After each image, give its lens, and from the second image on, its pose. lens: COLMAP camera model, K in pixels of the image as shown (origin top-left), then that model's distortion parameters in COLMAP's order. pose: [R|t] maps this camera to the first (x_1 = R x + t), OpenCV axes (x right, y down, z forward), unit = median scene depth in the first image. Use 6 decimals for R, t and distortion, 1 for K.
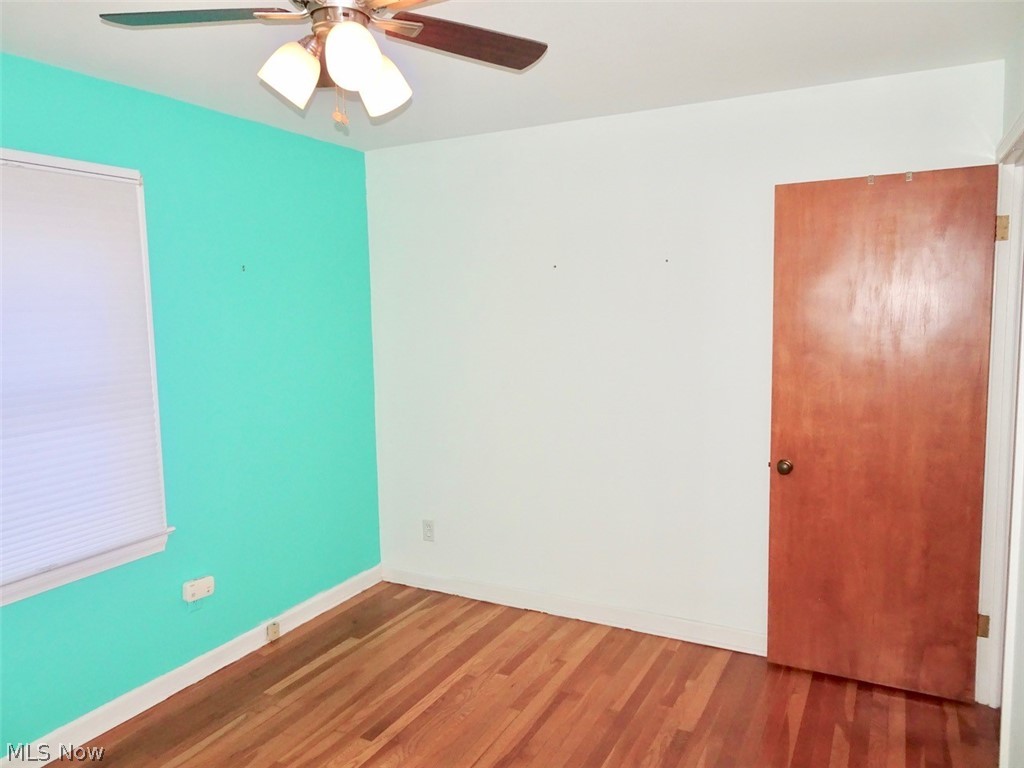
lens RADIAL K [[745.3, 0, 512.0], [0, 745.3, 384.0], [0, 0, 1]] dist [0.000271, -0.001250]
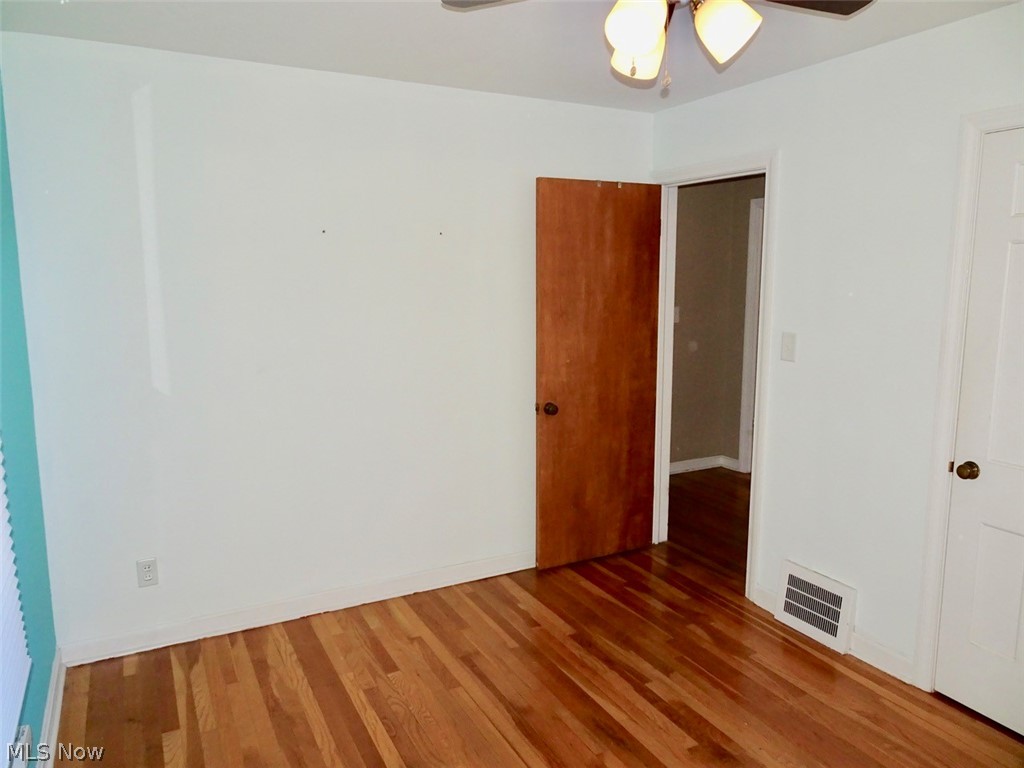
lens RADIAL K [[745.3, 0, 512.0], [0, 745.3, 384.0], [0, 0, 1]] dist [0.000271, -0.001250]
pose [[0.542339, -0.102305, 0.833908, -0.677295], [0.076824, 0.994439, 0.072036, -0.023111], [-0.836640, 0.024996, 0.547182, 0.362958]]
